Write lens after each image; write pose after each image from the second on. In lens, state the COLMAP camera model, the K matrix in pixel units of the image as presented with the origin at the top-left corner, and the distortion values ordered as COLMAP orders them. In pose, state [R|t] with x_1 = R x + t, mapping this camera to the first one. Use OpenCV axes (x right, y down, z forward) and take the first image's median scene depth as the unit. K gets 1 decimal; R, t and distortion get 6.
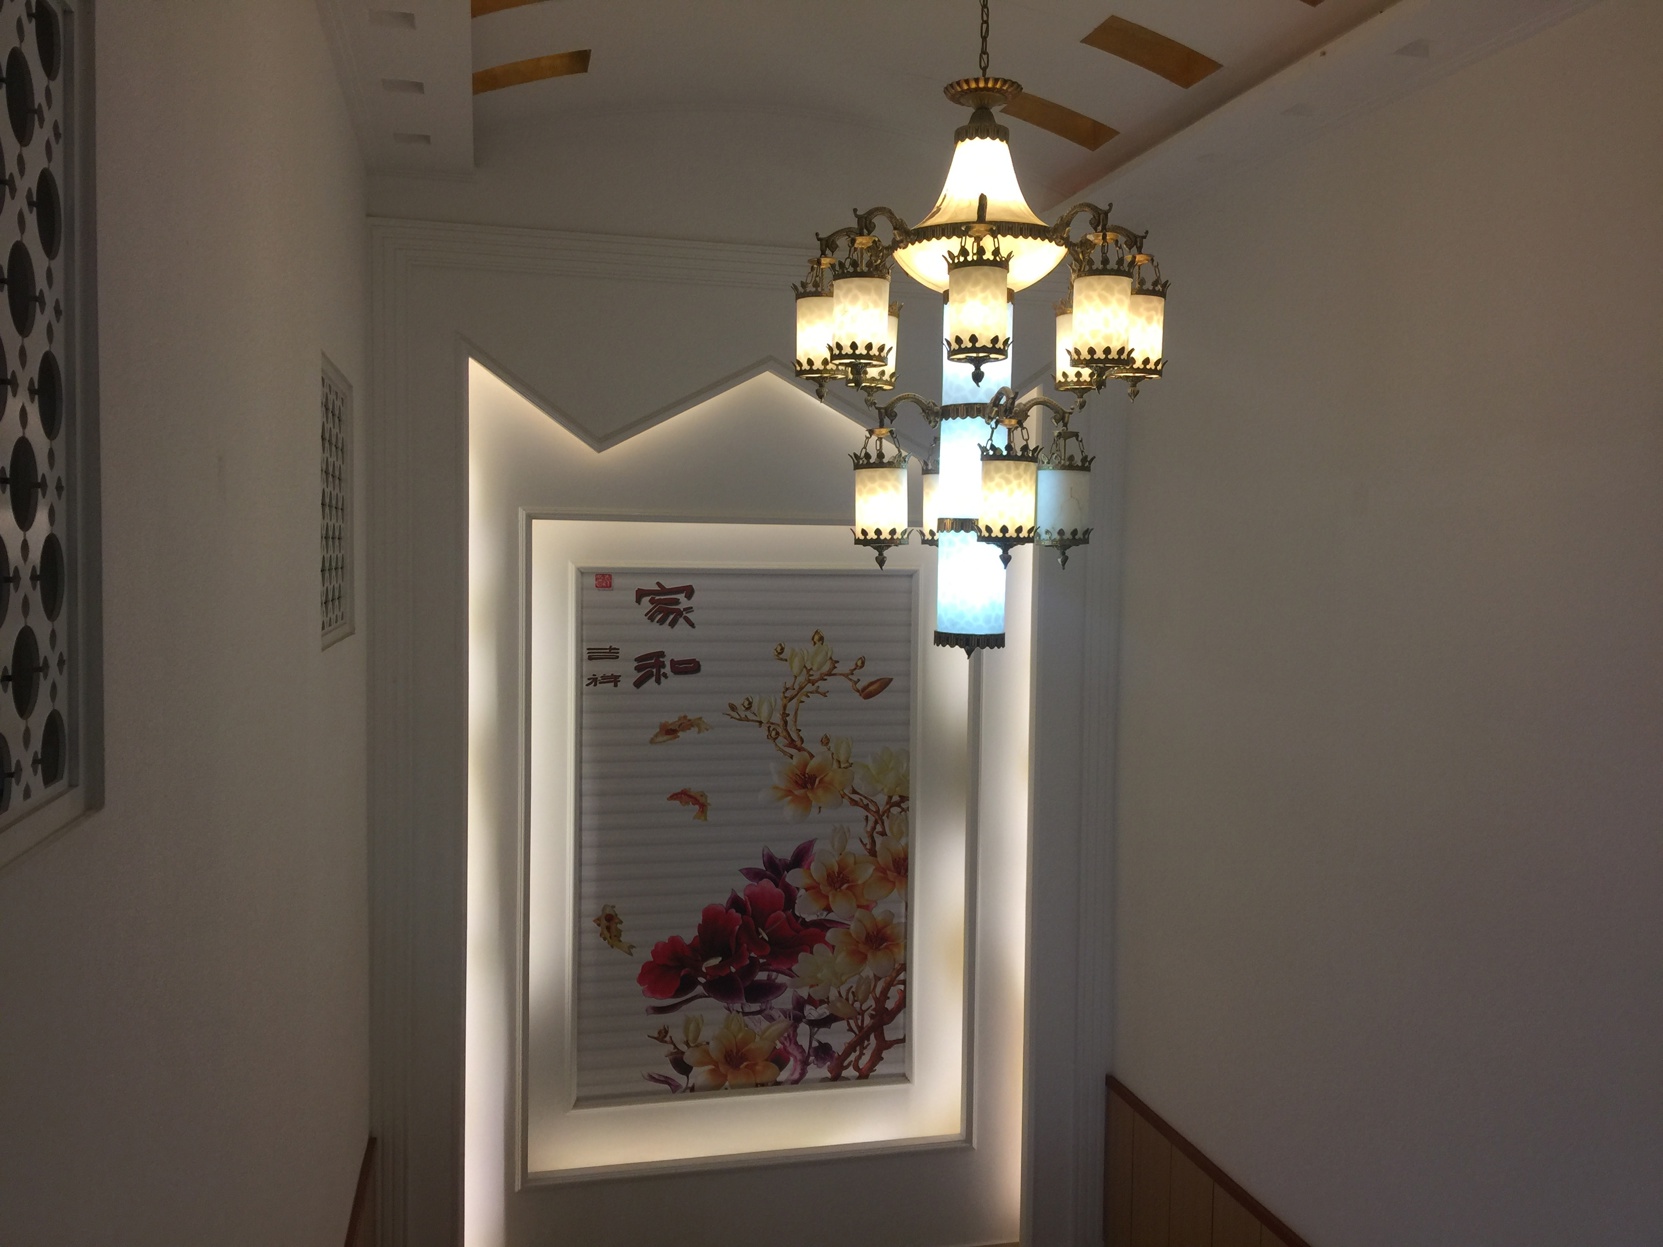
lens RADIAL K [[1403.8, 0, 831.5], [0, 1403.8, 623.5], [0, 0, 1]] dist [0.045398, -0.098524]
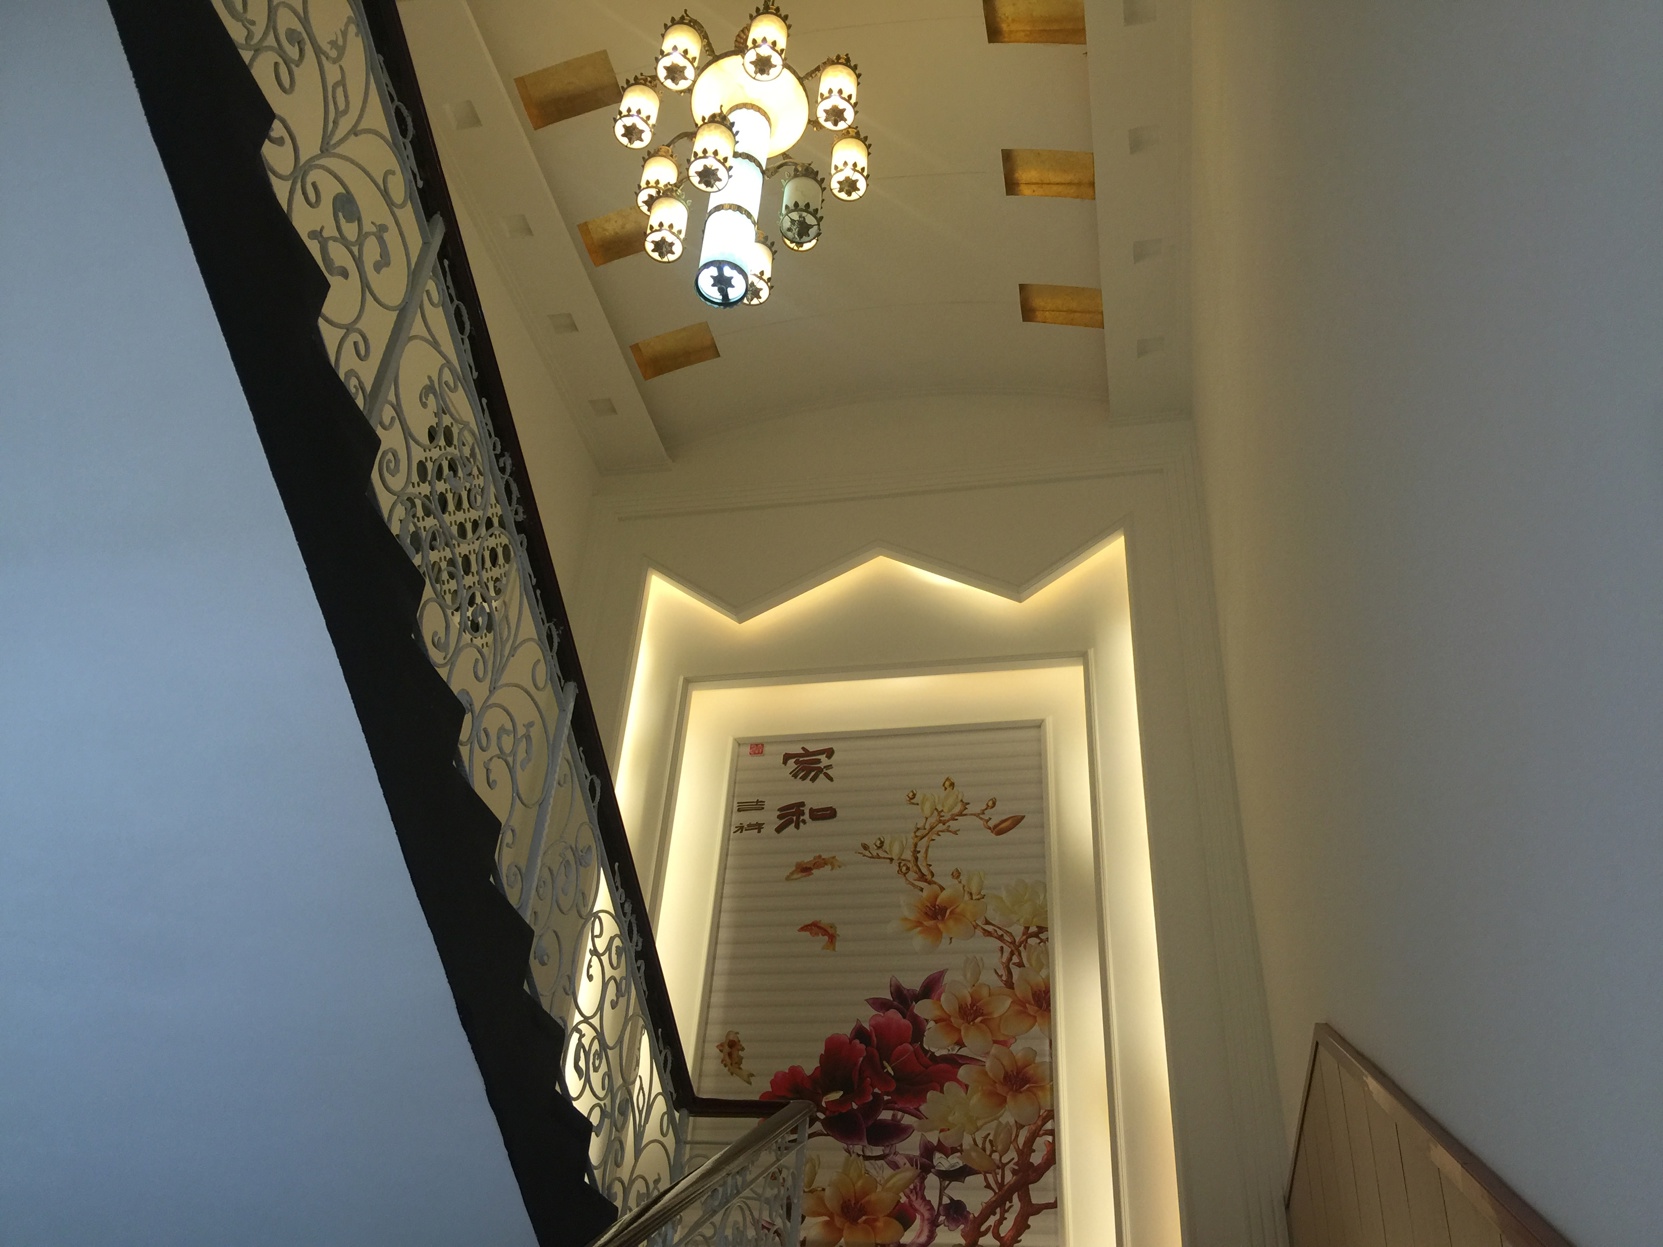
lens RADIAL K [[1403.8, 0, 831.5], [0, 1403.8, 623.5], [0, 0, 1]] dist [0.045398, -0.098524]
pose [[0.899595, -0.221210, -0.376557, 0.328535], [-0.072975, 0.773966, -0.629008, 0.576006], [0.430585, 0.593332, 0.680113, 0.181817]]
